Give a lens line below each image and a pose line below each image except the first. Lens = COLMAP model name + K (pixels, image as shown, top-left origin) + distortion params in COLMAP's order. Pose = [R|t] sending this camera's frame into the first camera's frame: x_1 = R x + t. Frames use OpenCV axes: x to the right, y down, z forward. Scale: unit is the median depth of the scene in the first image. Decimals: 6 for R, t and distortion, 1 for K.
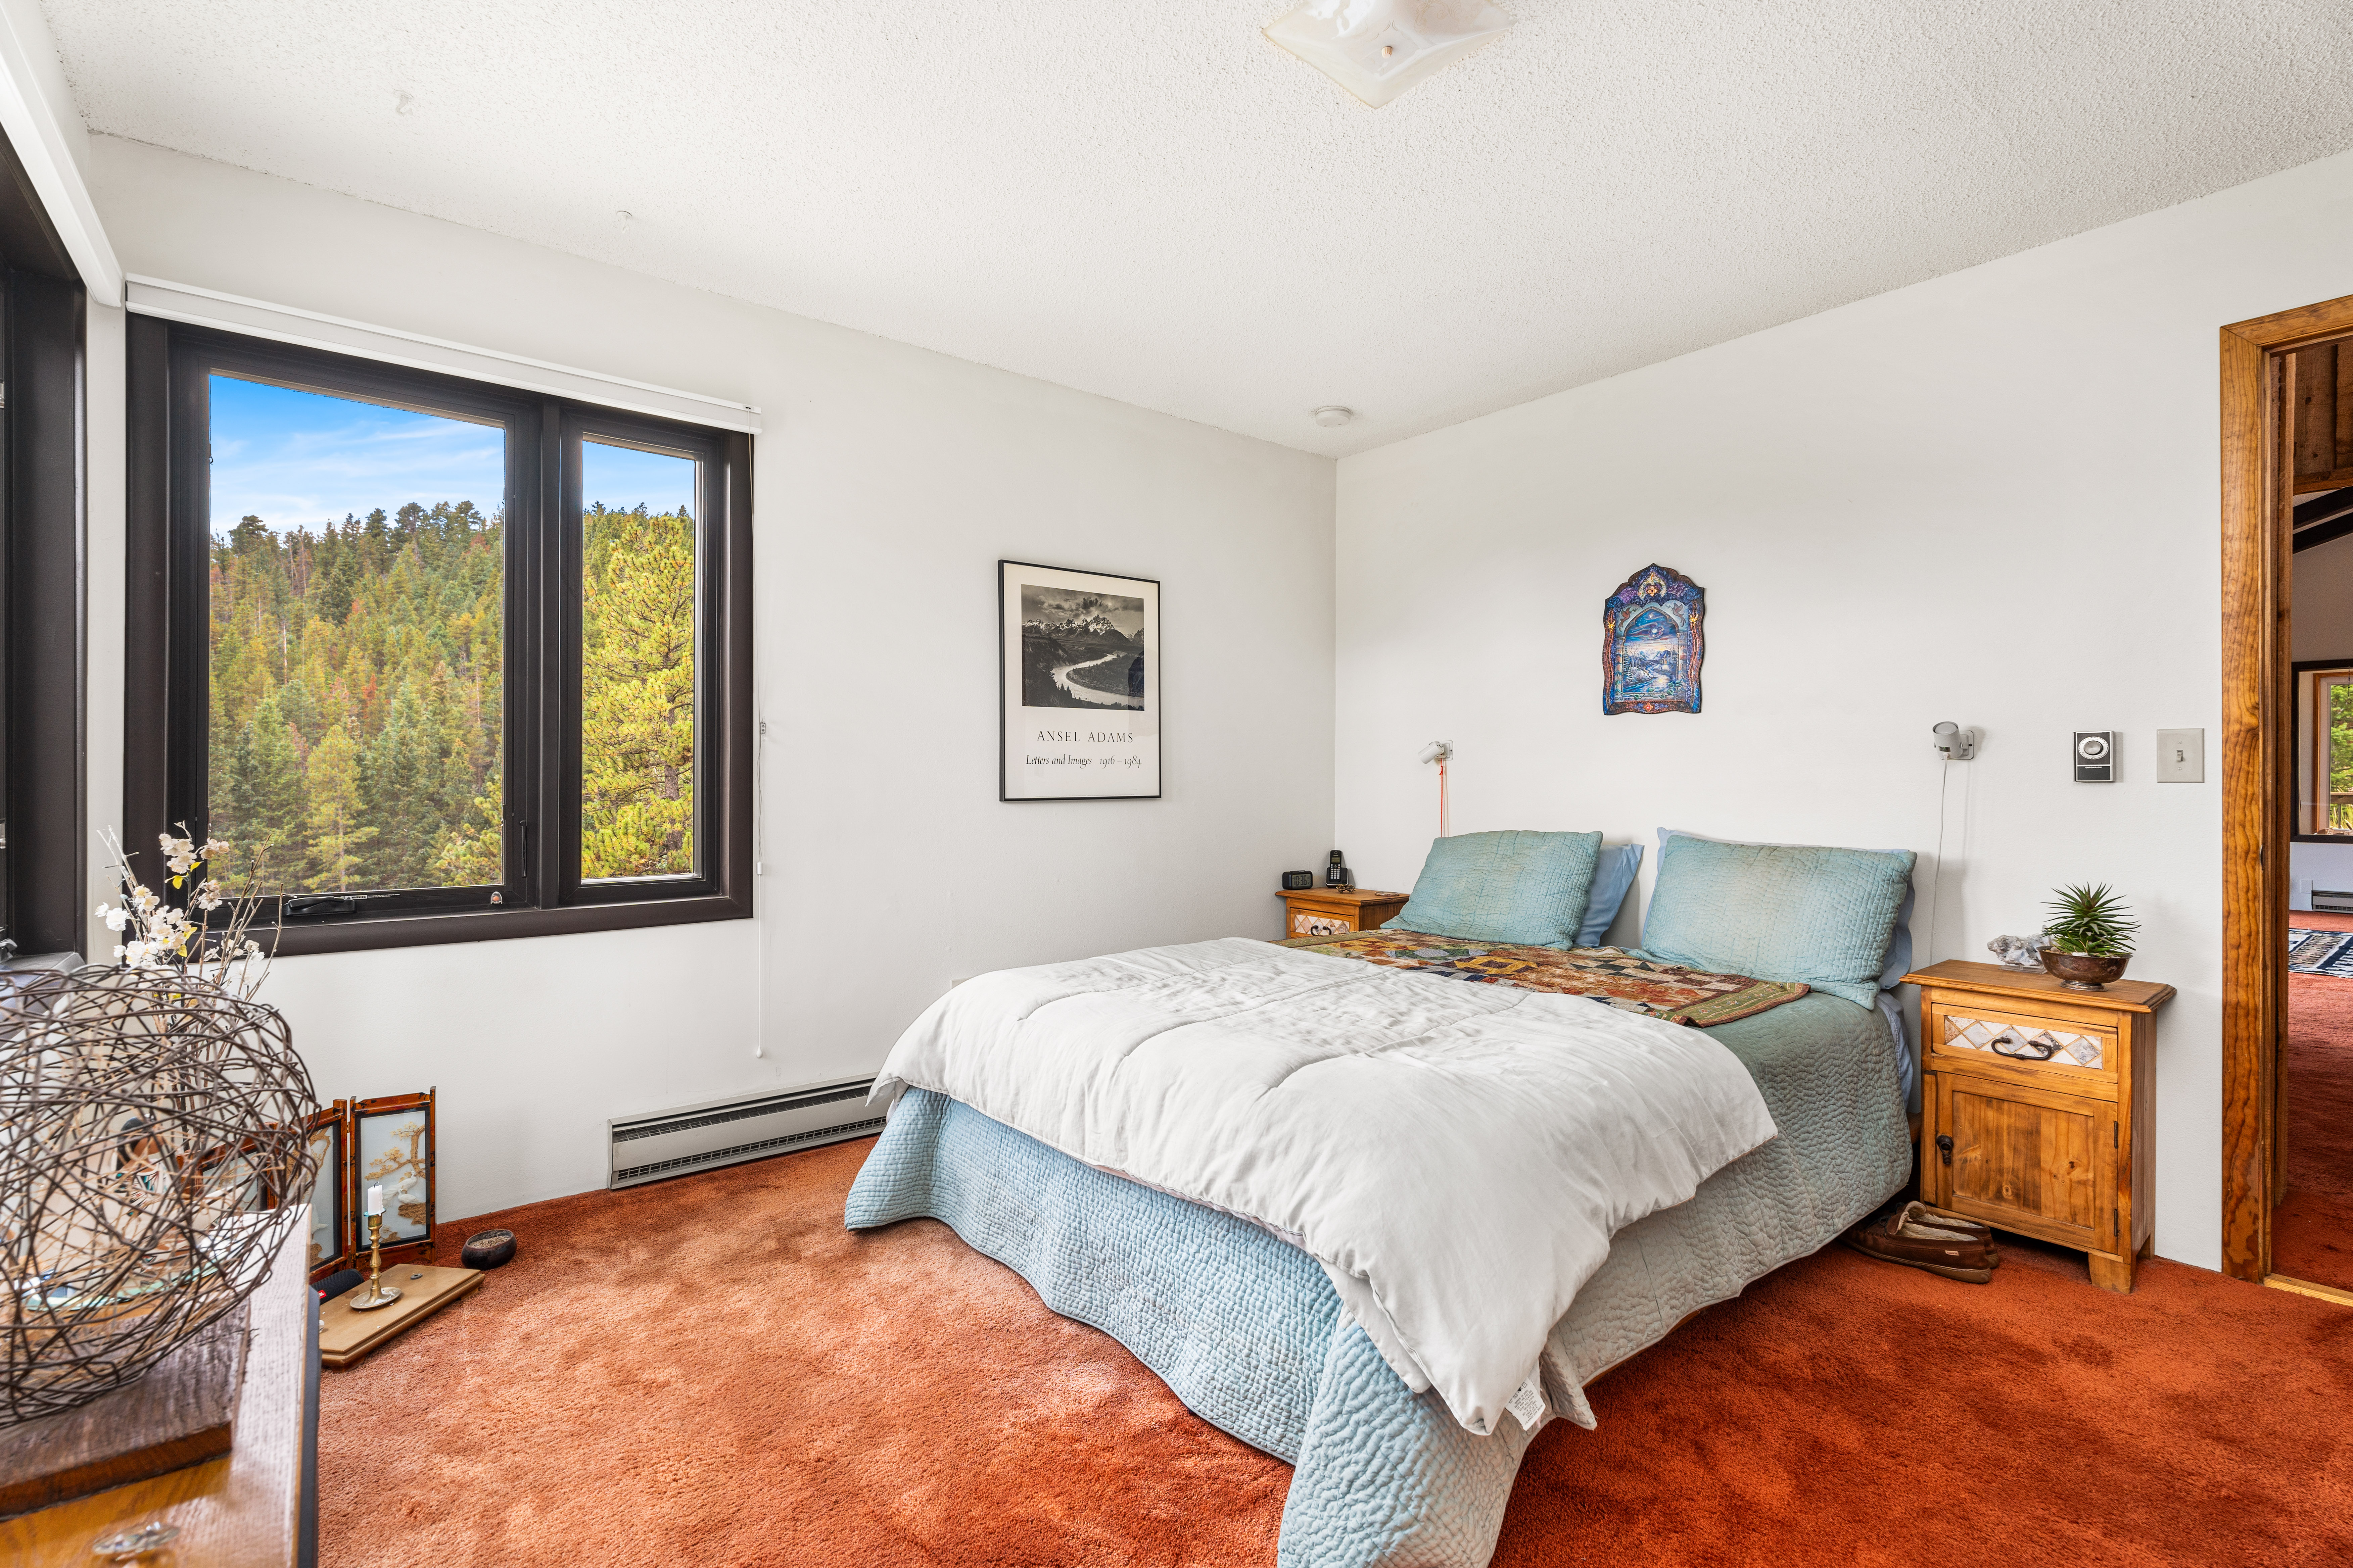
lens RADIAL K [[1046.9, 0, 1176.4], [0, 1046.9, 781.2], [0, 0, 1]] dist [0.006948, -0.002446]
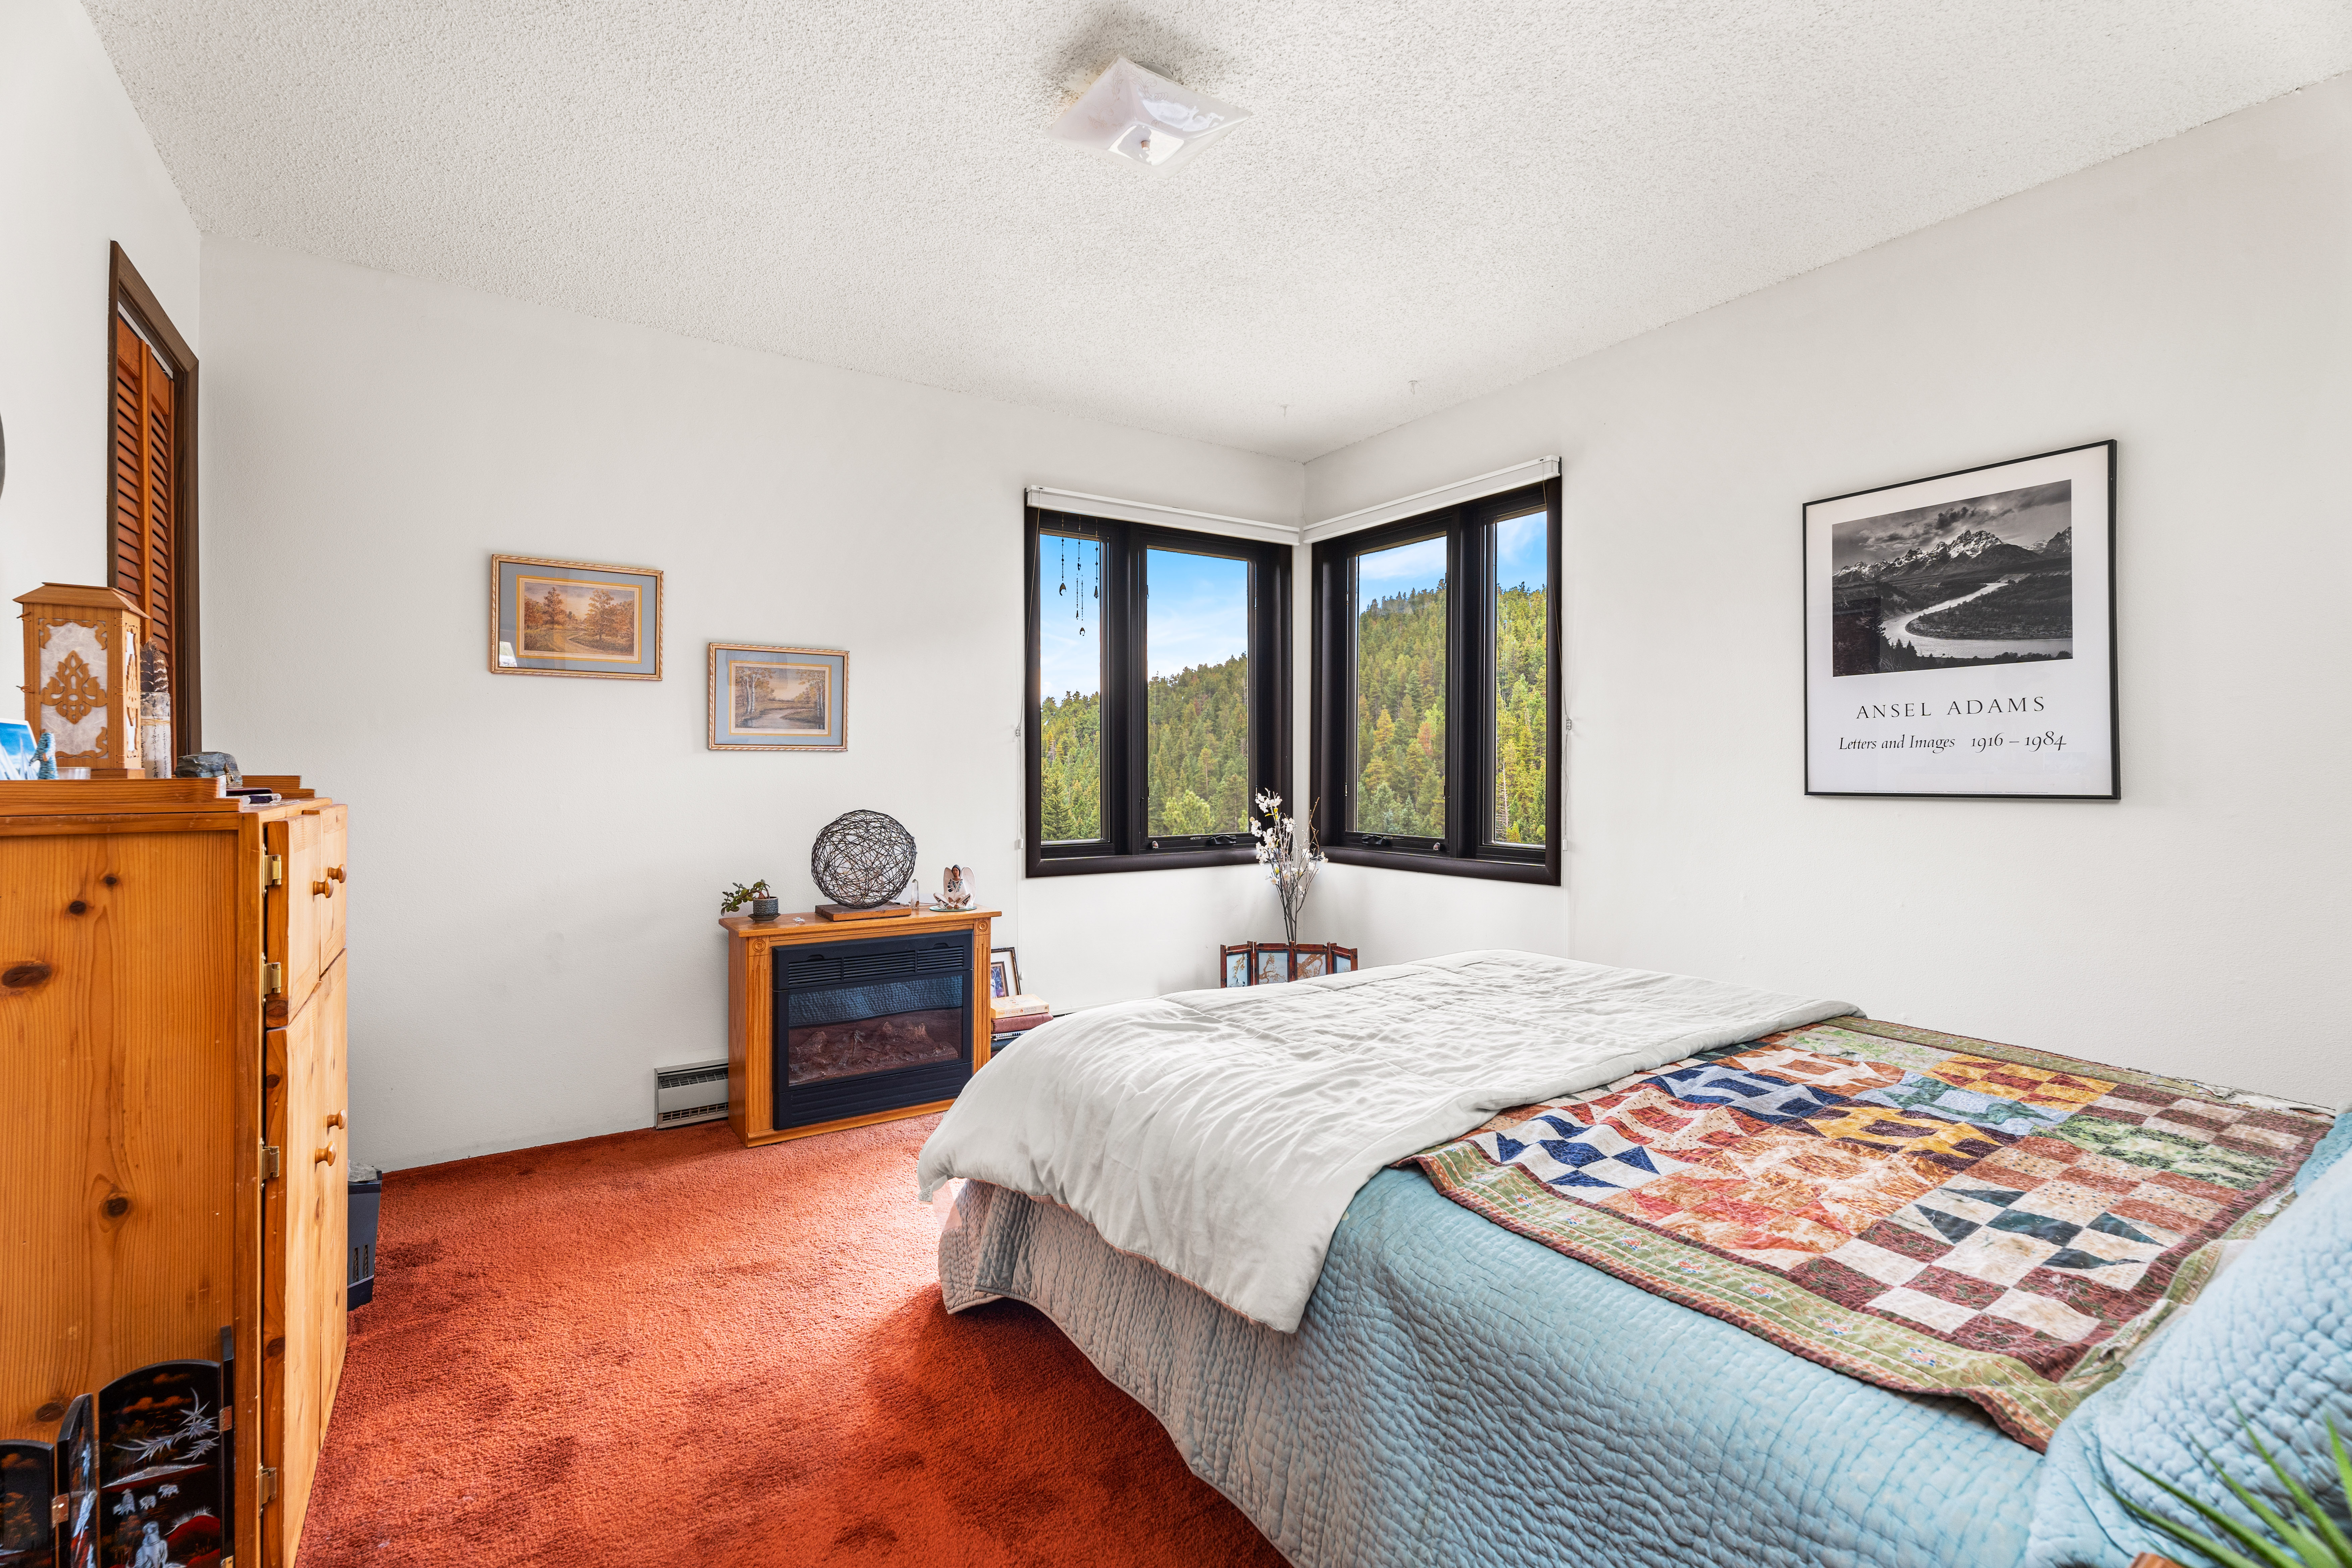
lens RADIAL K [[1046.7, 0, 1172.0], [0, 1046.7, 773.4], [0, 0, 1]] dist [0.006948, -0.002446]
pose [[-0.055025, 0.003386, -0.998479, 0.659714], [-0.003386, 0.999988, 0.003578, 0.000893], [0.998479, 0.003578, -0.055013, 0.525022]]
